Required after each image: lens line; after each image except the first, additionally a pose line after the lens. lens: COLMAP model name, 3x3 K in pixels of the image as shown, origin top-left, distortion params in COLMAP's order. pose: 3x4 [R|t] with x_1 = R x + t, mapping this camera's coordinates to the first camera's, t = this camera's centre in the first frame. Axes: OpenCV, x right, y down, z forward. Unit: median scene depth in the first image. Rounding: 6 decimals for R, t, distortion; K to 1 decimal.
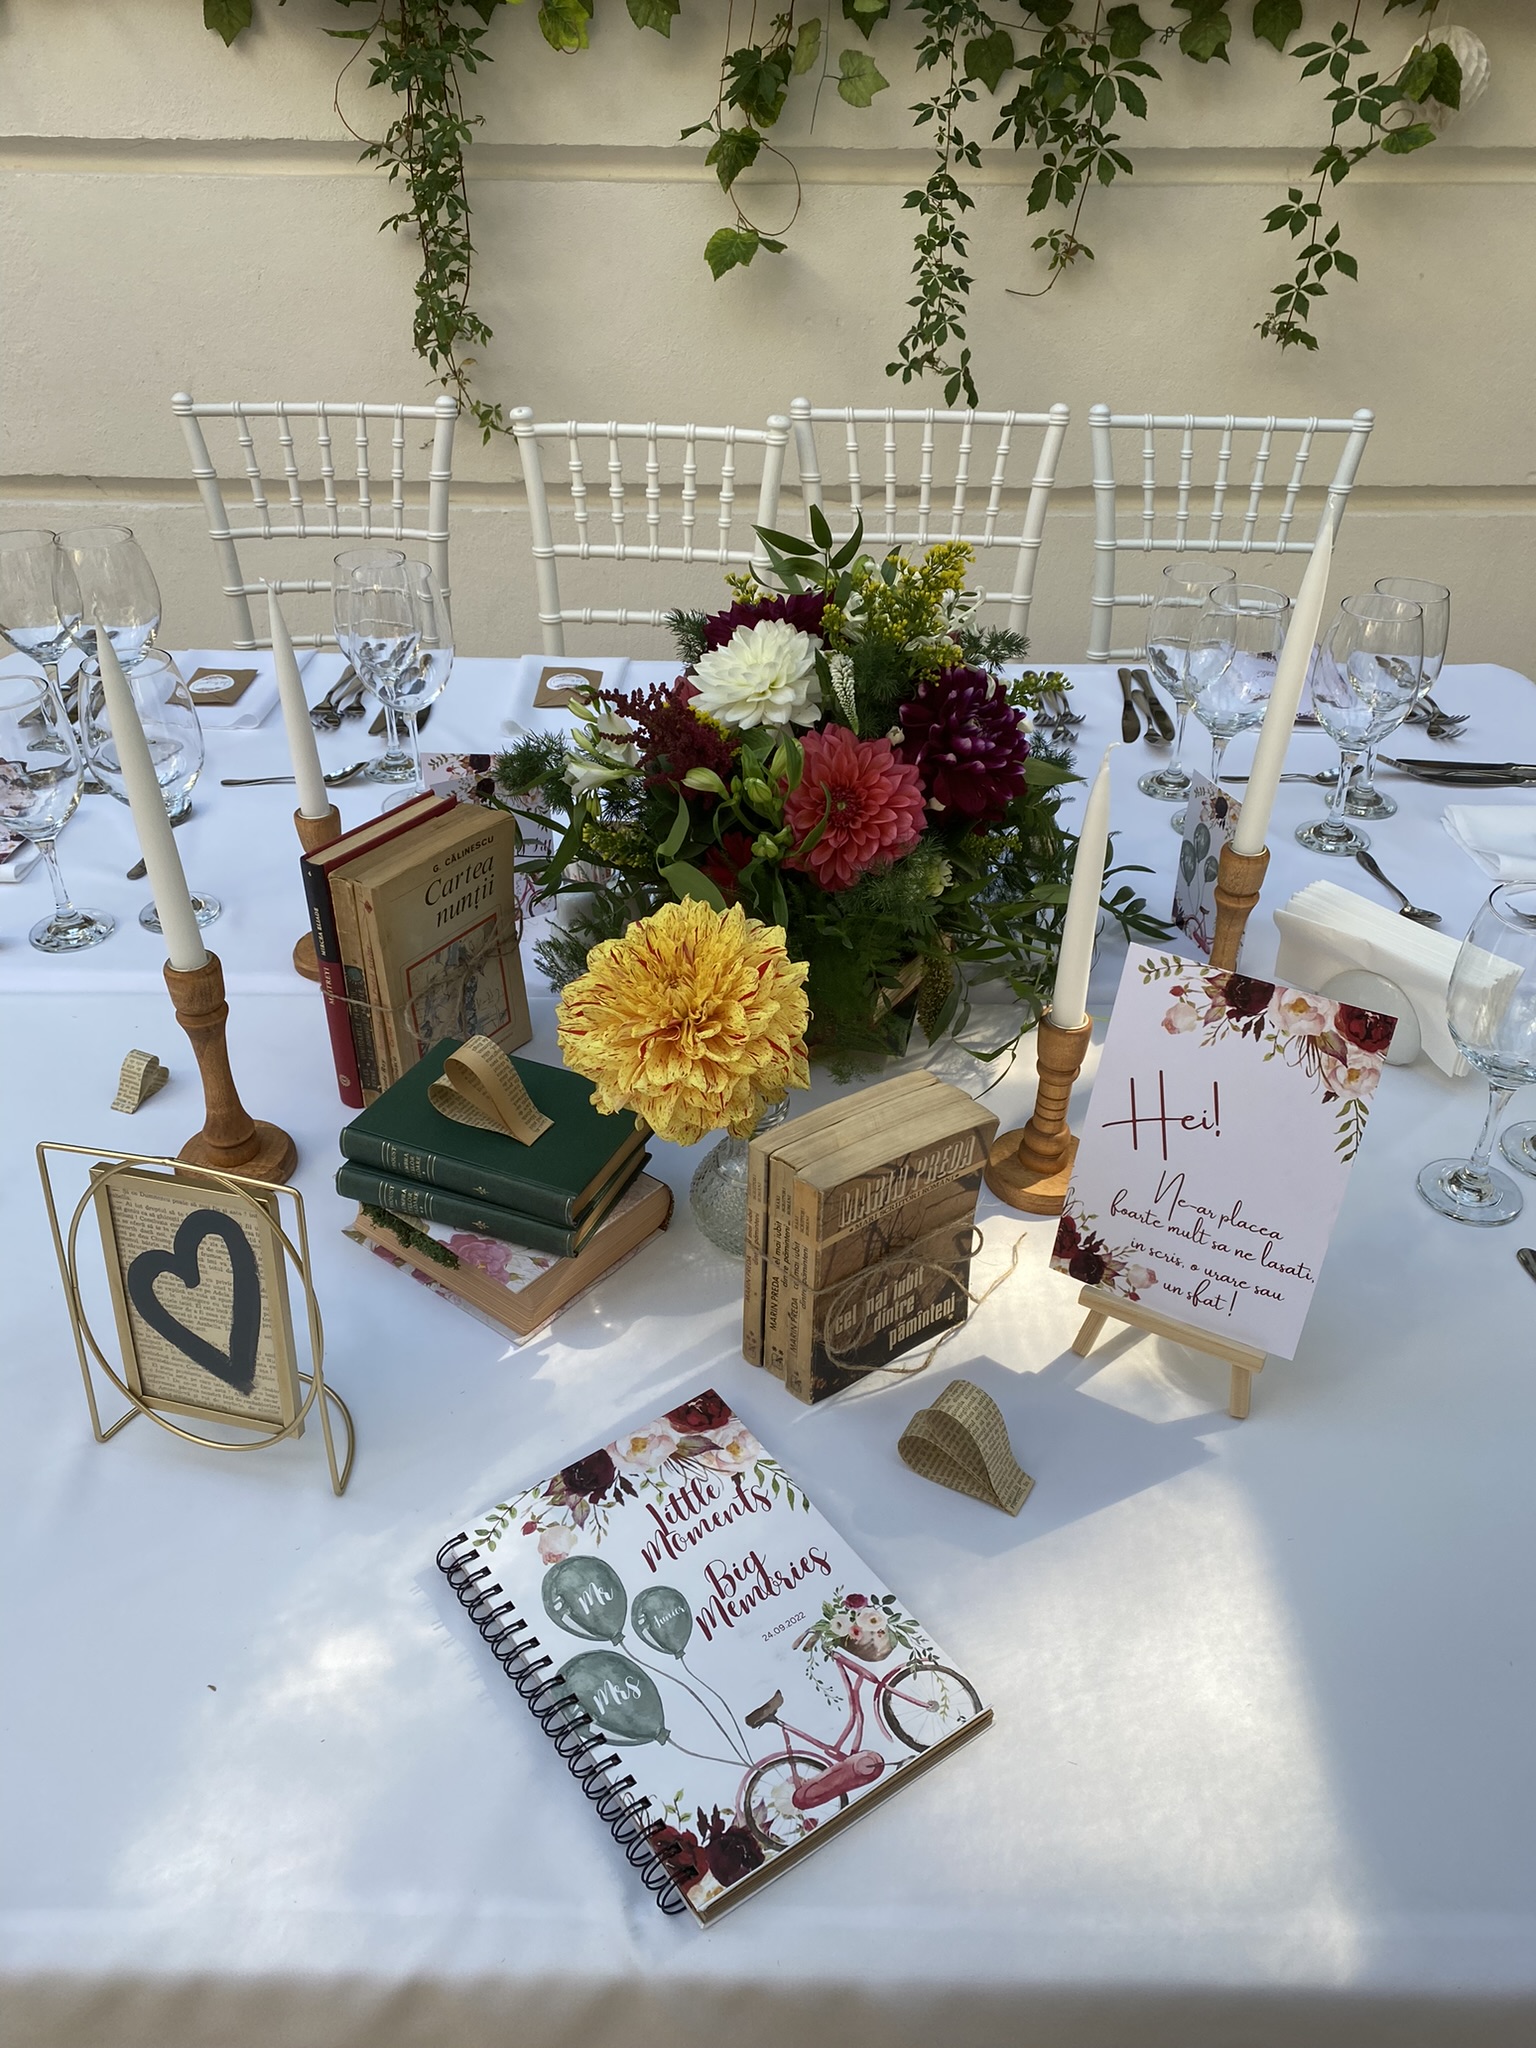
lens RADIAL K [[1570.0, 0, 761.6], [0, 1570.0, 971.2], [0, 0, 1]] dist [0.019726, -0.013430]
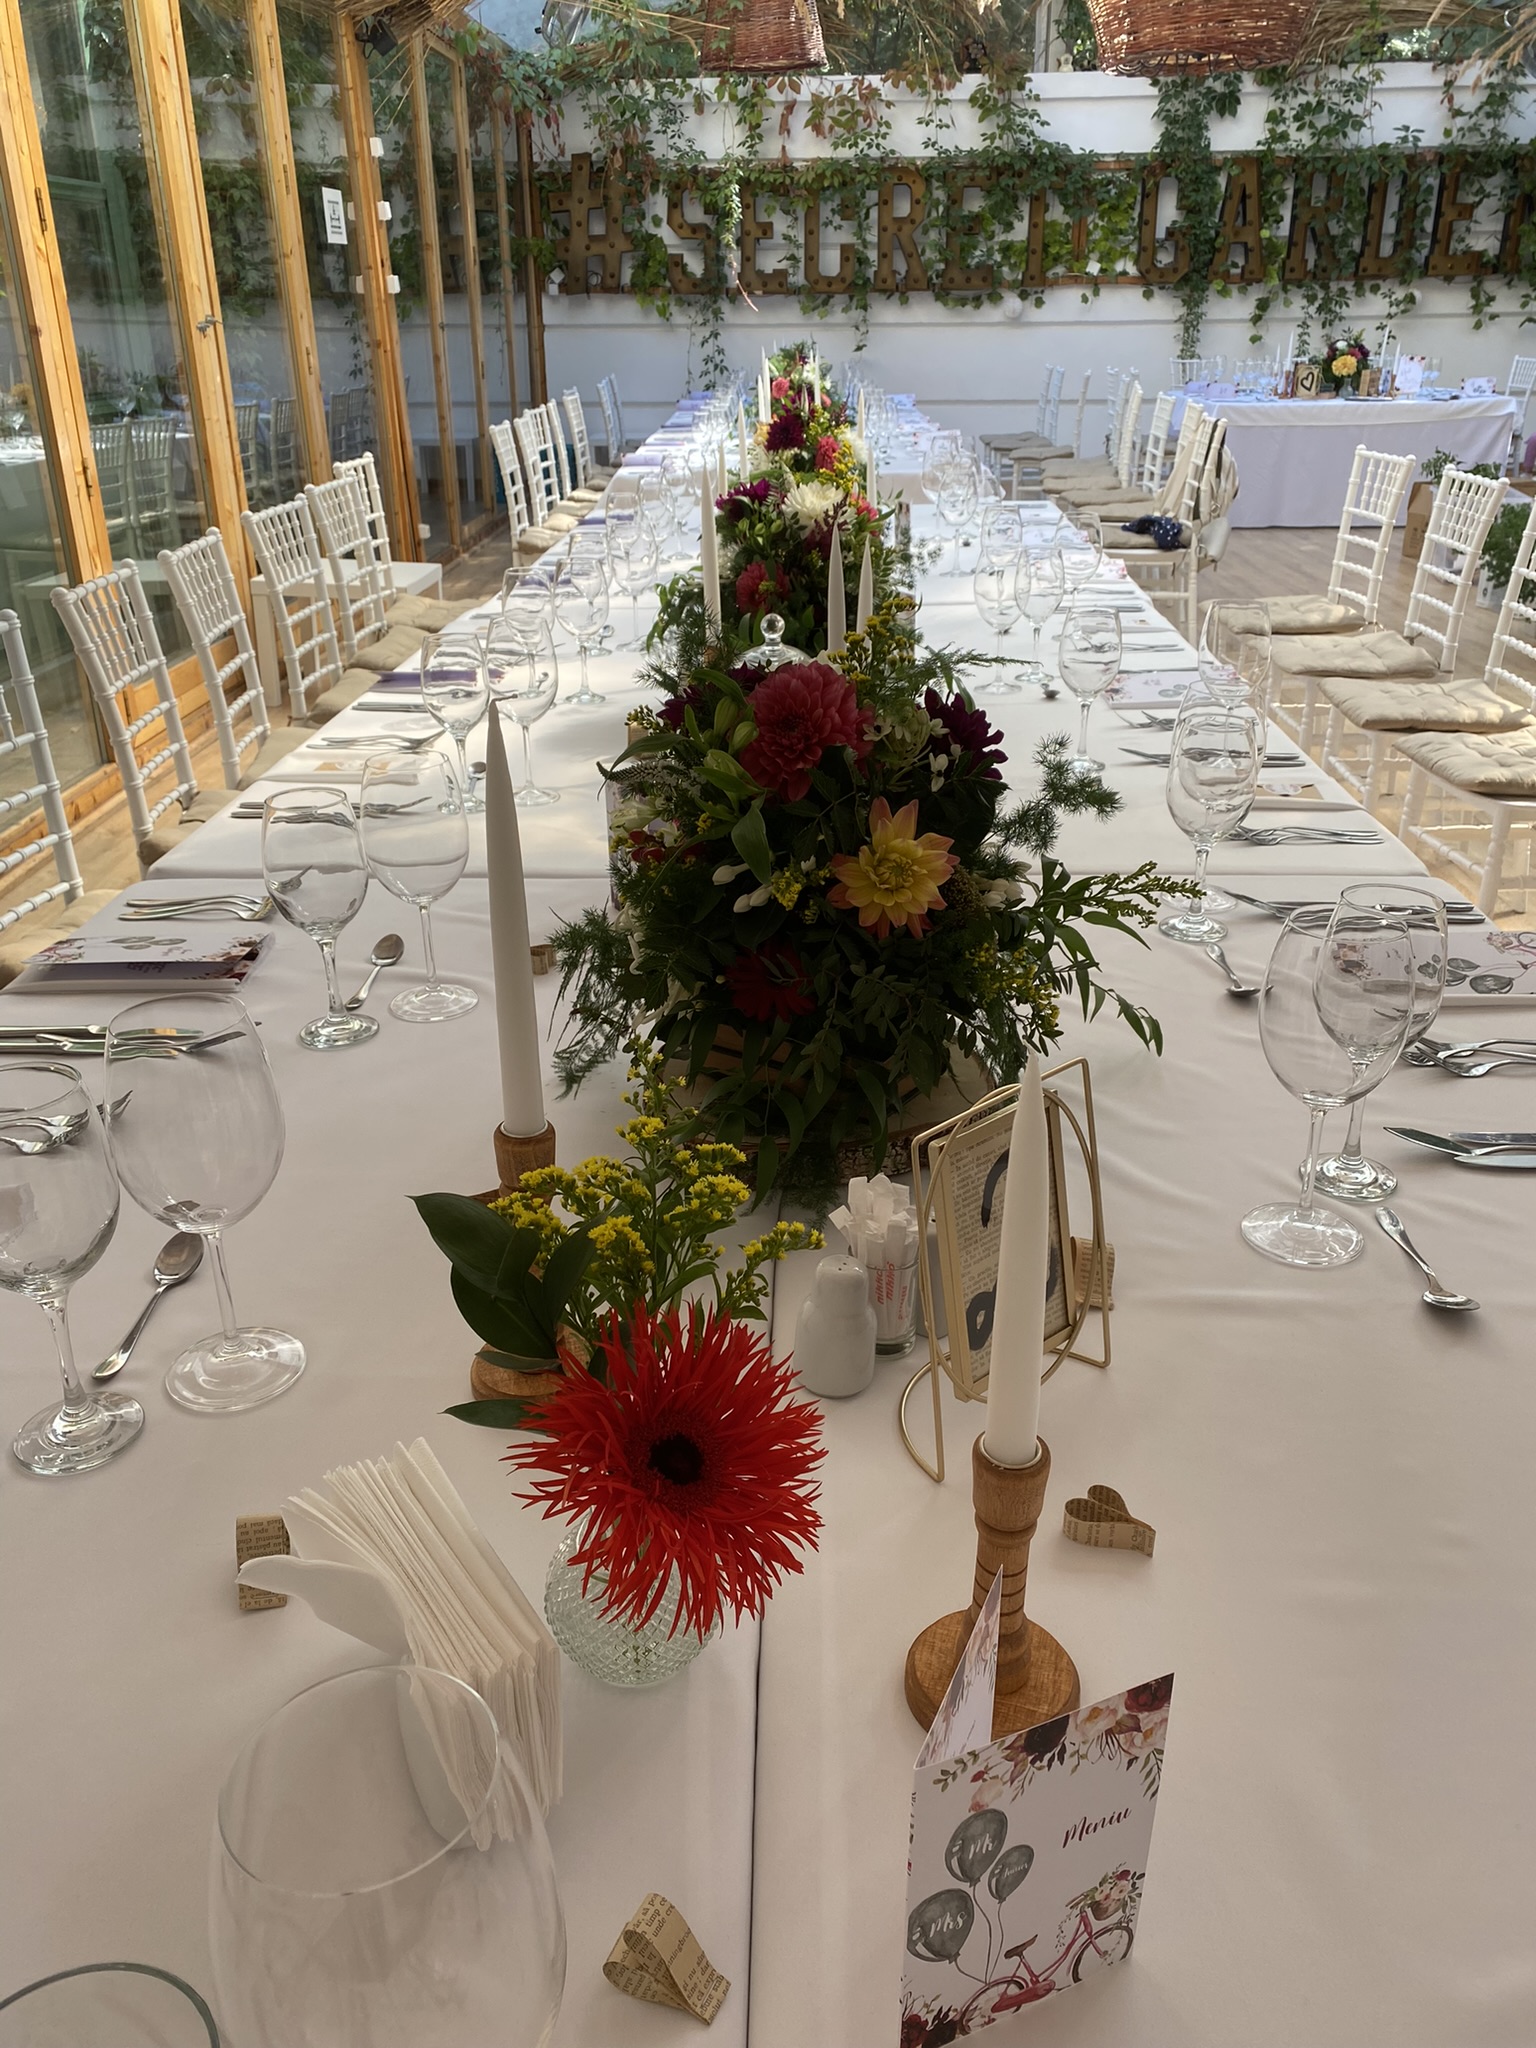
lens RADIAL K [[1570.0, 0, 778.7], [0, 1570.0, 1009.9], [0, 0, 1]] dist [0.019726, -0.013430]
pose [[0.999682, -0.014999, -0.020256, -1.361714], [0.012429, 0.992513, -0.121508, 2.039302], [0.021927, 0.121218, 0.992384, -3.376698]]
